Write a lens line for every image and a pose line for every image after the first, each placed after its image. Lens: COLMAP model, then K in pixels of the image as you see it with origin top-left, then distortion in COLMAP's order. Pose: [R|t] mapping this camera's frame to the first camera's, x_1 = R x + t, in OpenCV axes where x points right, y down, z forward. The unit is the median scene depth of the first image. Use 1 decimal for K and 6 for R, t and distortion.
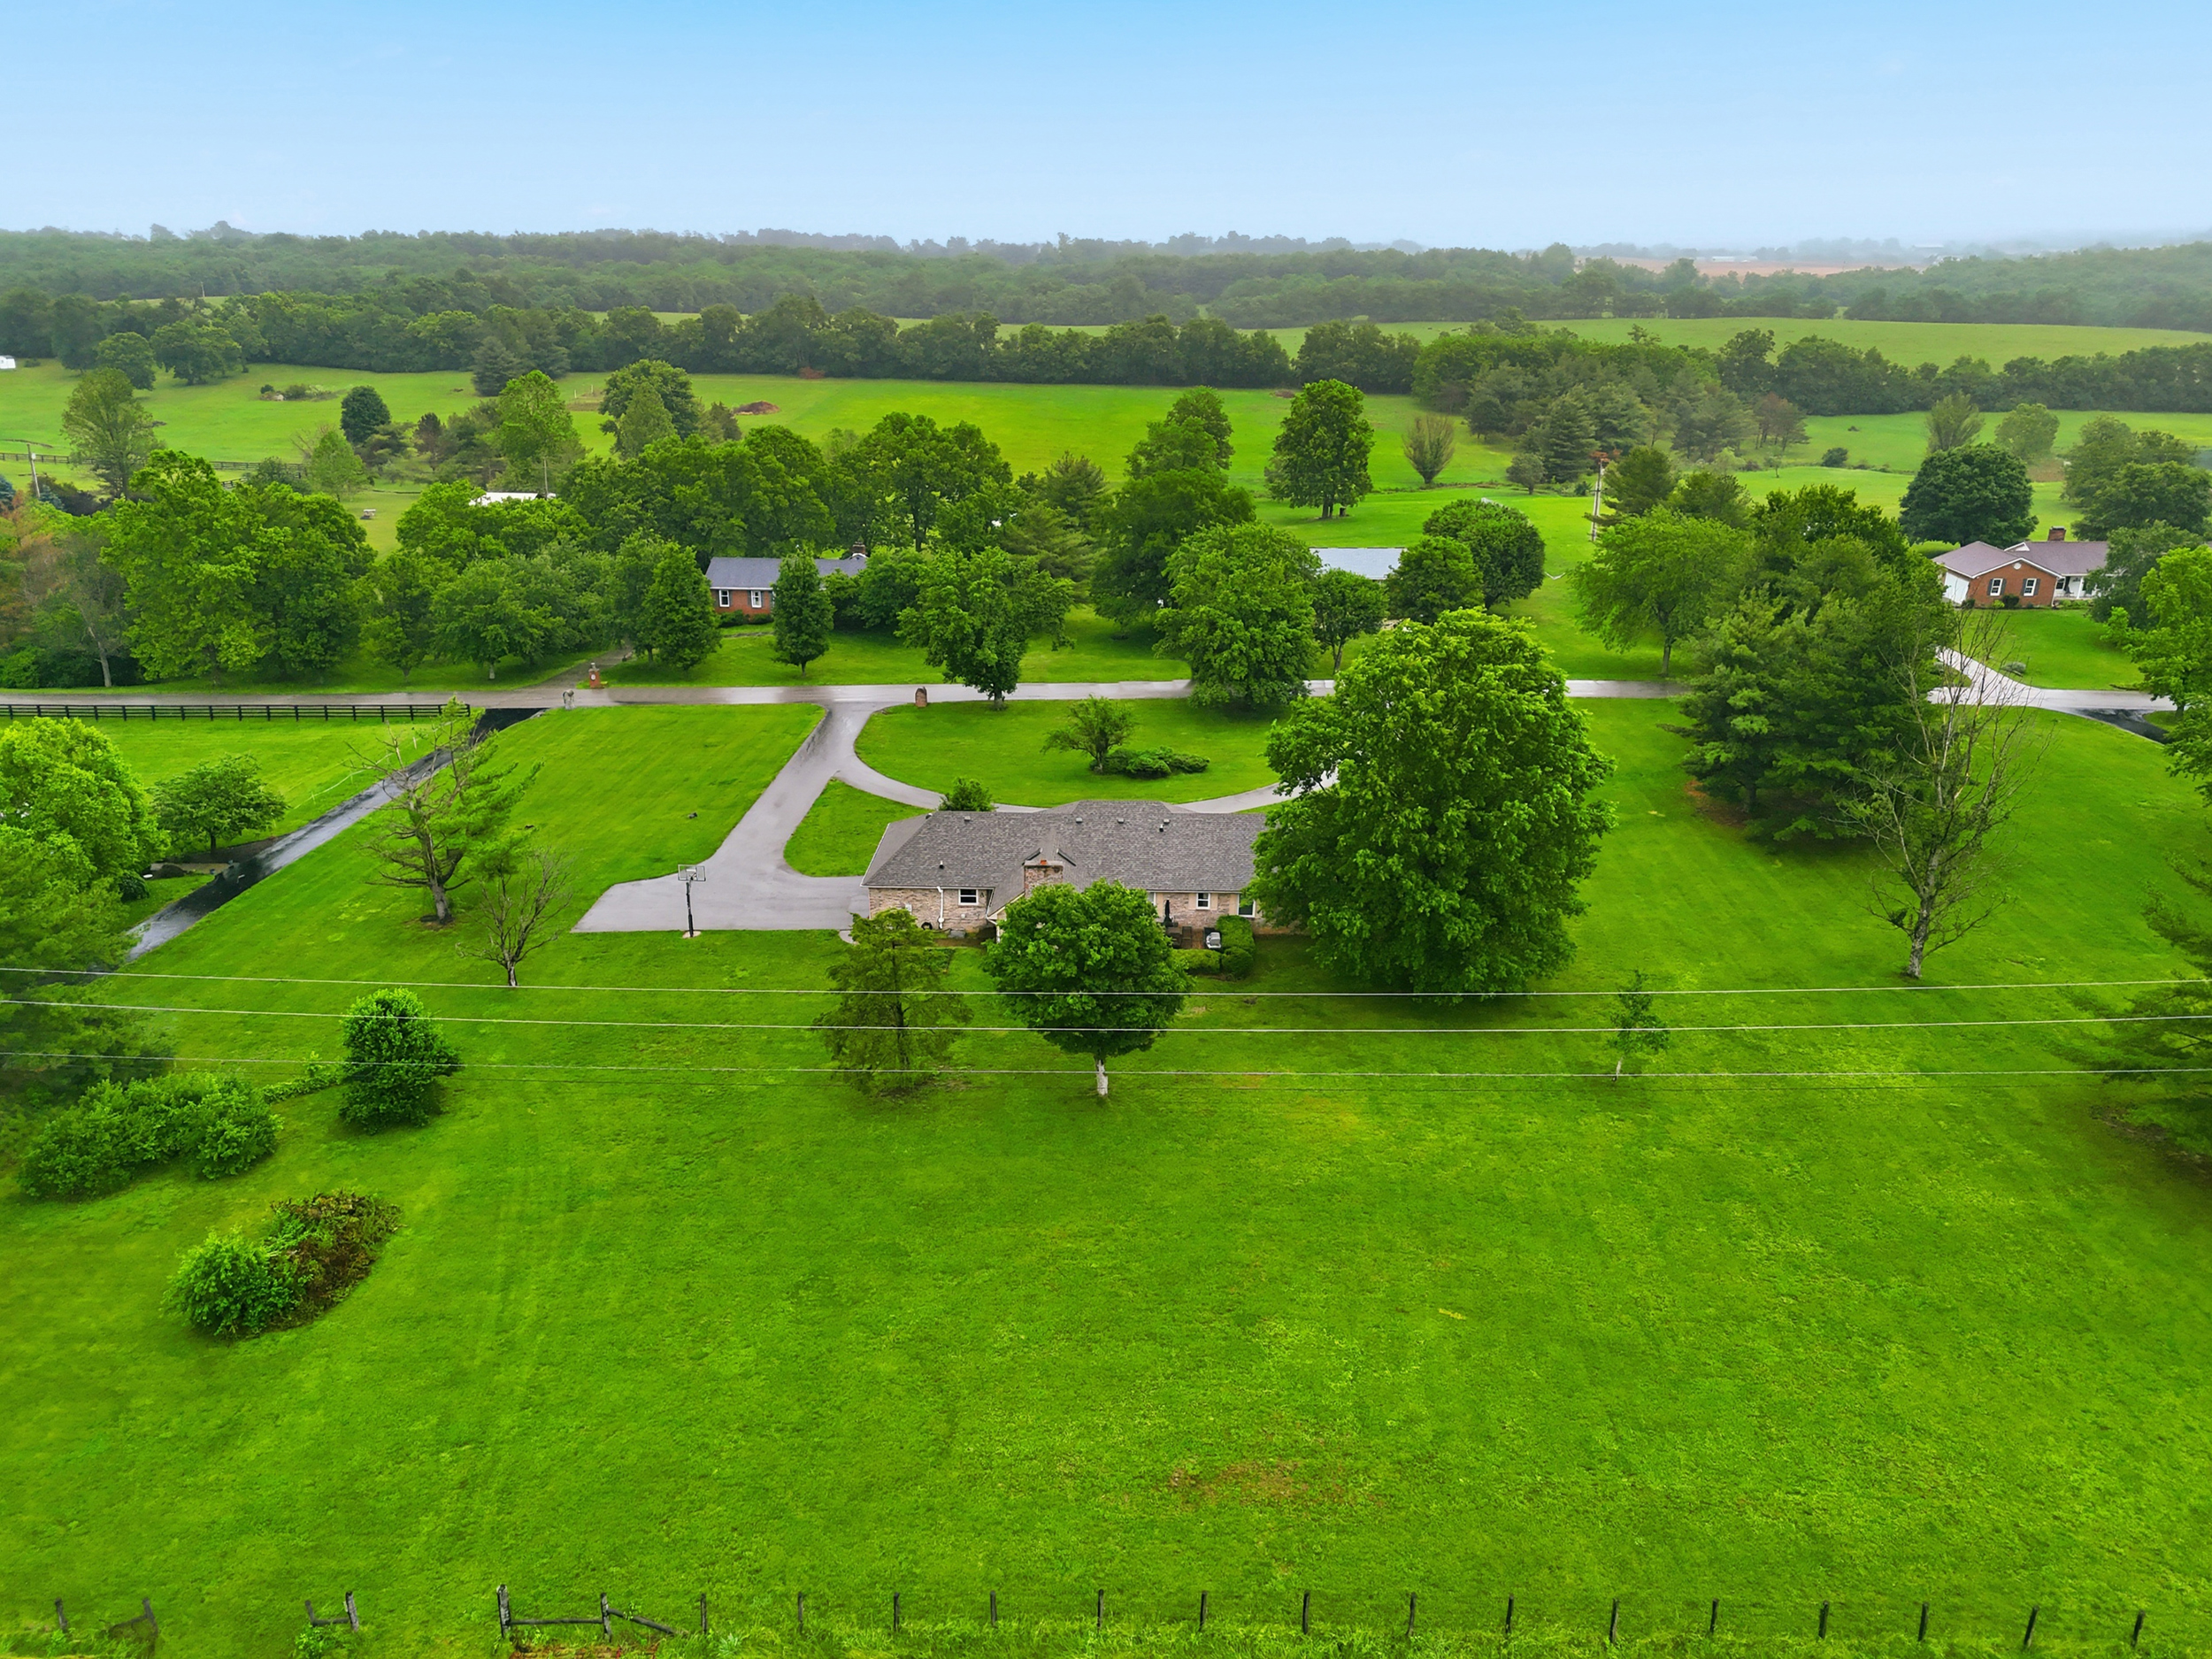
lens RADIAL K [[1614.7, 0, 1108.5], [0, 1614.7, 836.4], [0, 0, 1]] dist [0.074833, -0.071643]
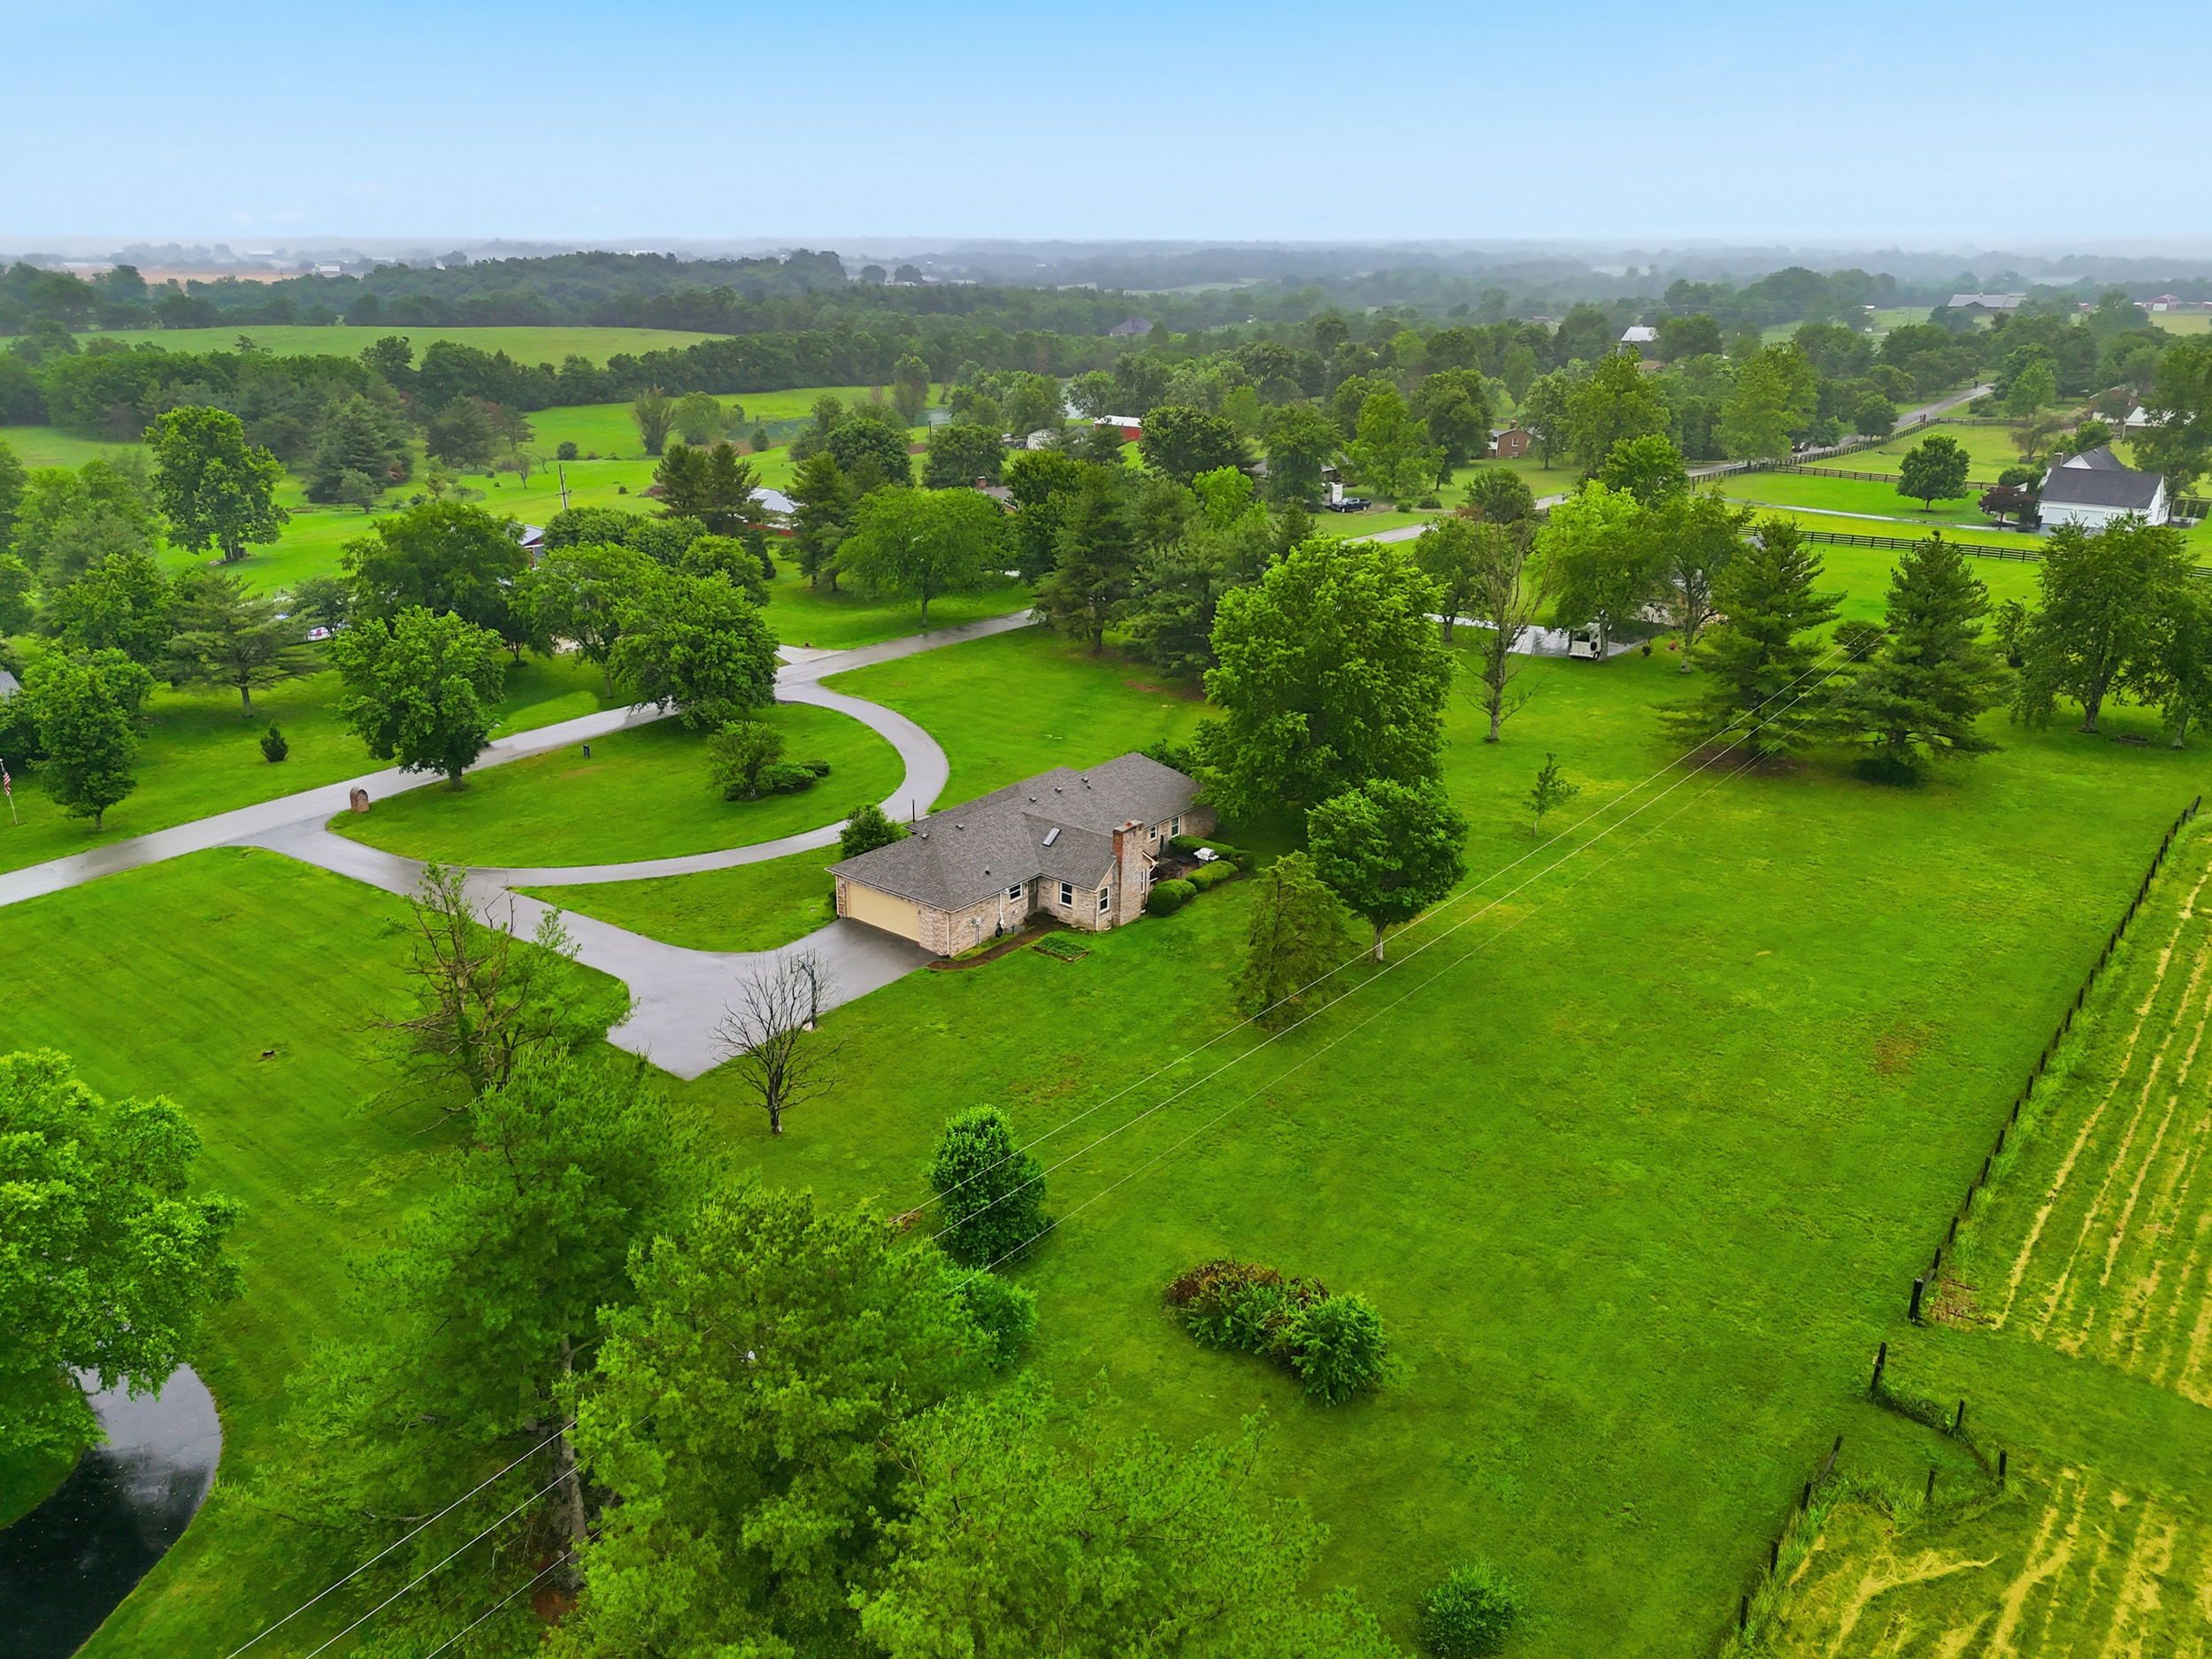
lens RADIAL K [[1614.7, 0, 1108.5], [0, 1614.7, 836.4], [0, 0, 1]] dist [0.074833, -0.071643]
pose [[0.605971, -0.272666, 0.747297, -0.205705], [0.275455, 0.953226, 0.124442, -0.027119], [-0.746273, 0.130438, 0.652734, 0.073735]]
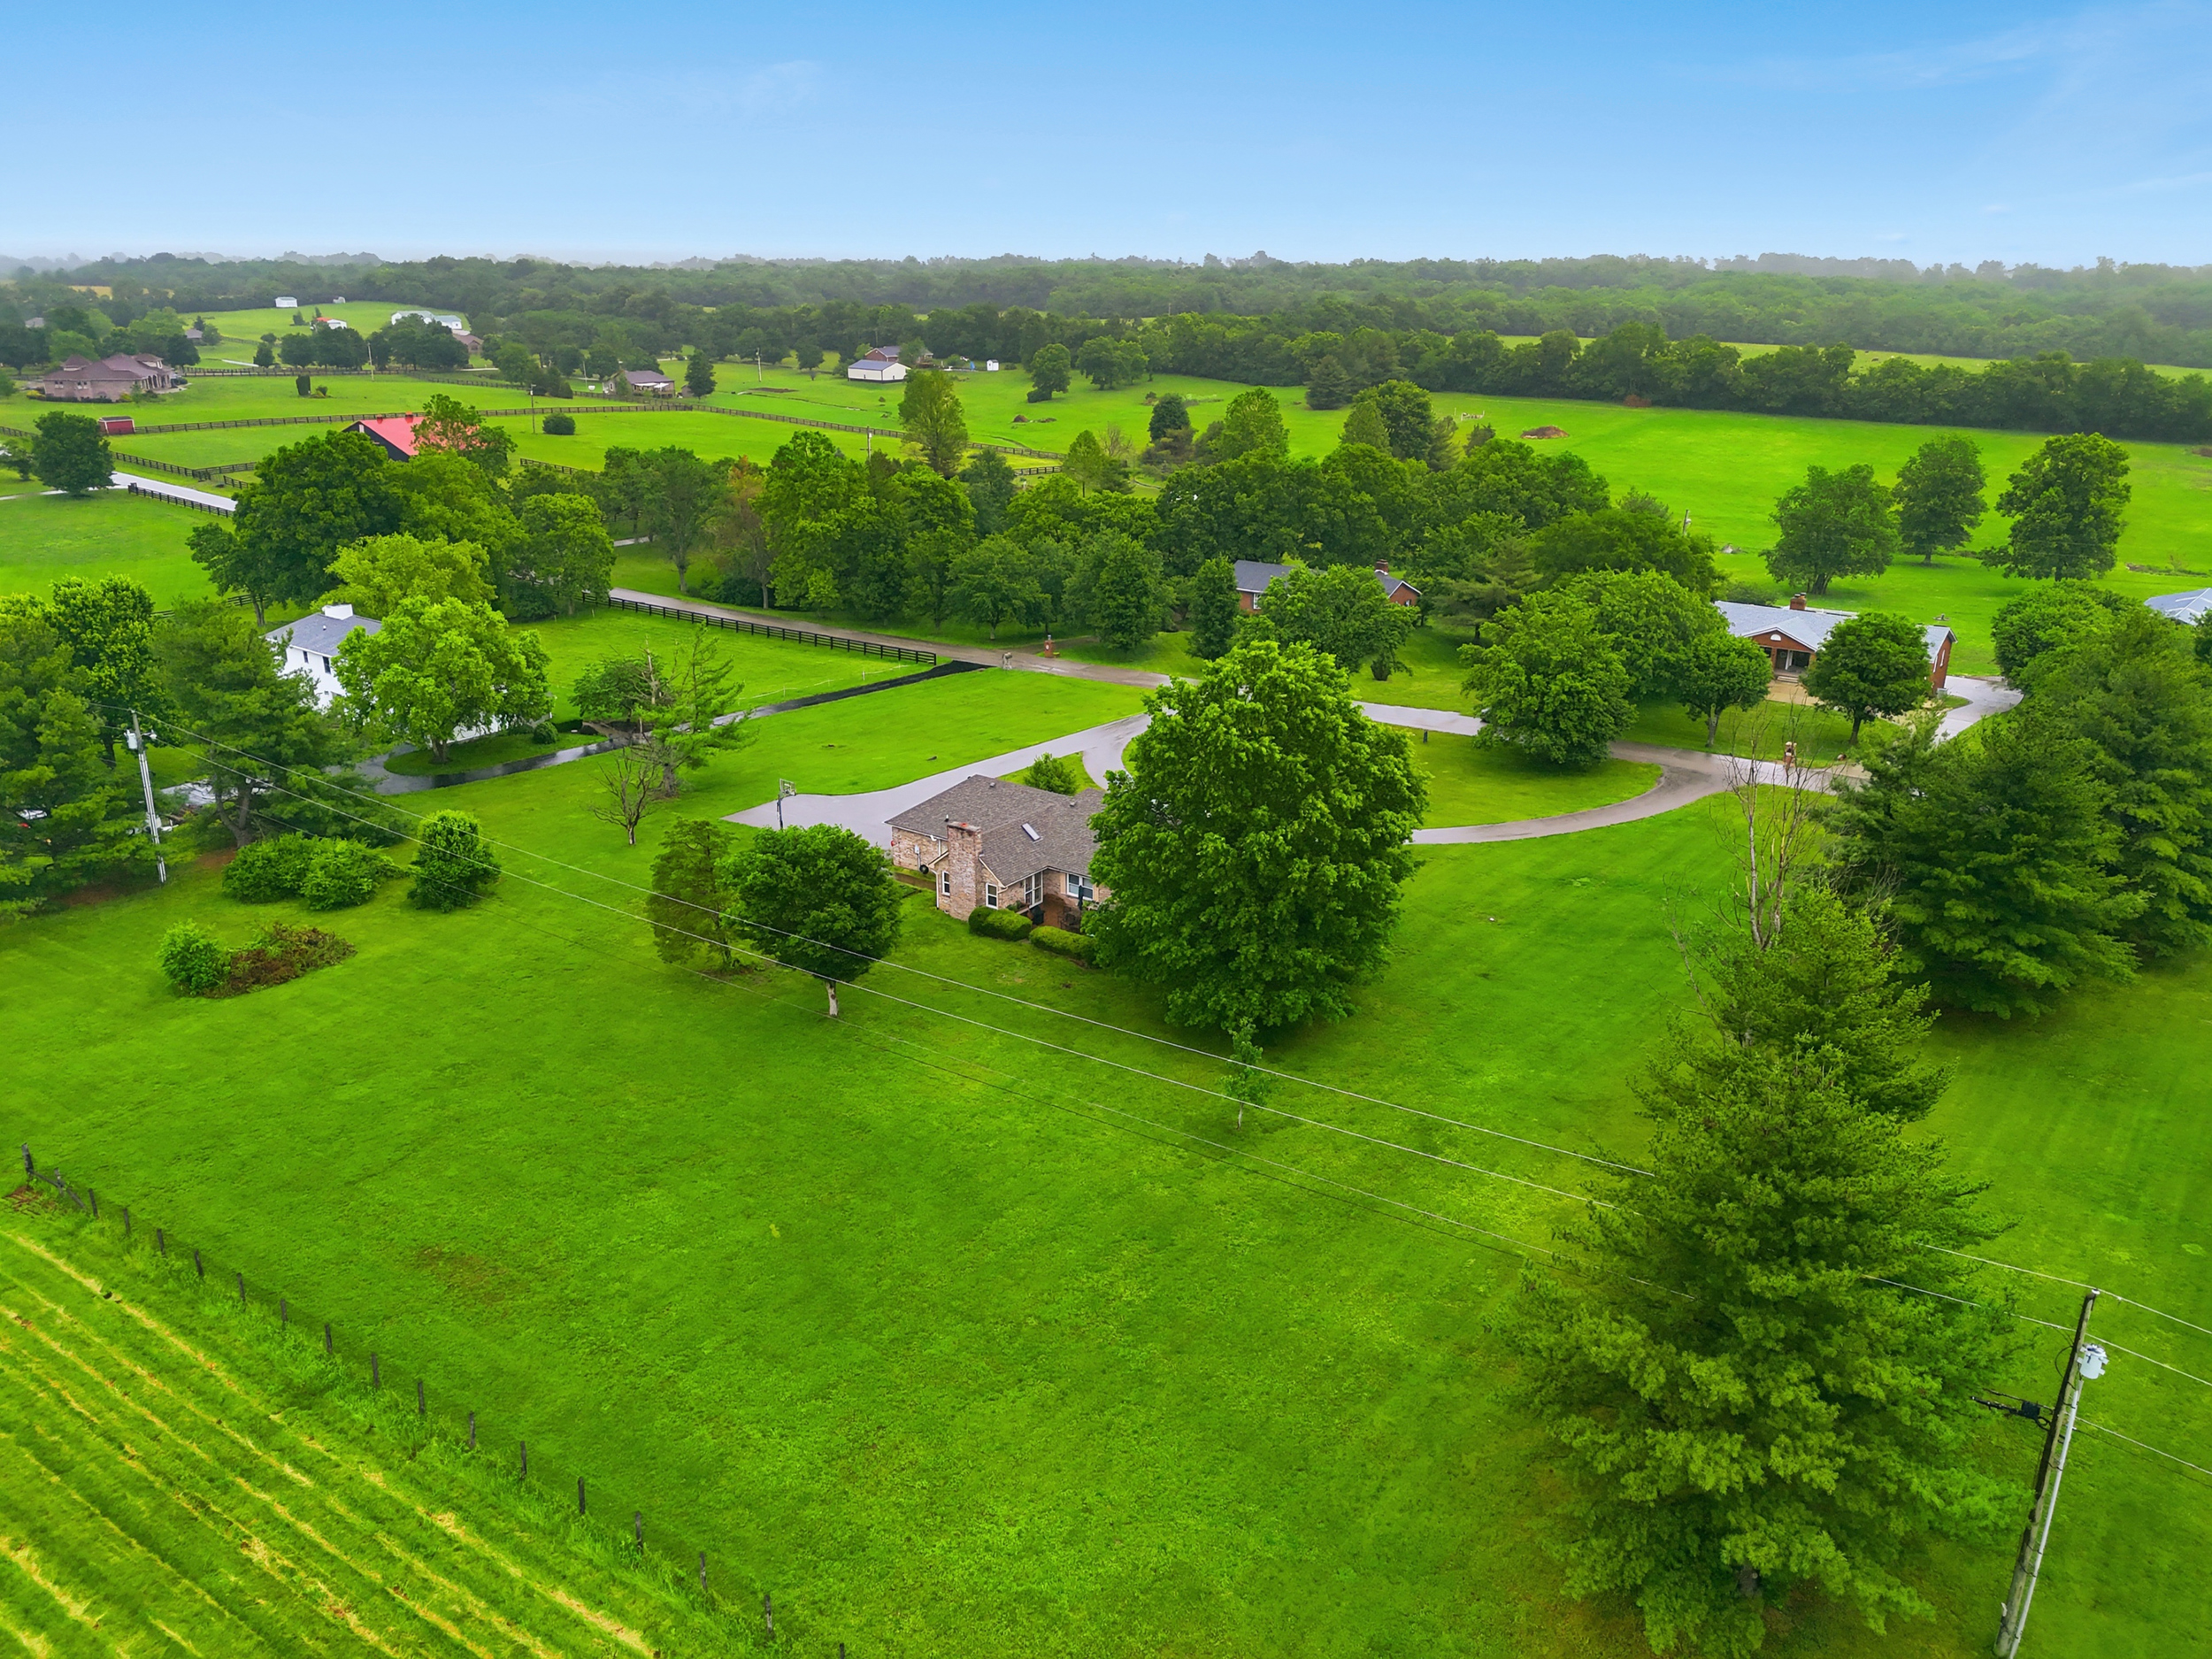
lens RADIAL K [[1614.7, 0, 1108.5], [0, 1614.7, 836.4], [0, 0, 1]] dist [0.074833, -0.071643]
pose [[0.837433, 0.189500, -0.512636, 0.151412], [-0.196539, 0.979636, 0.041069, -0.010186], [0.509979, 0.066361, 0.857623, 0.023873]]
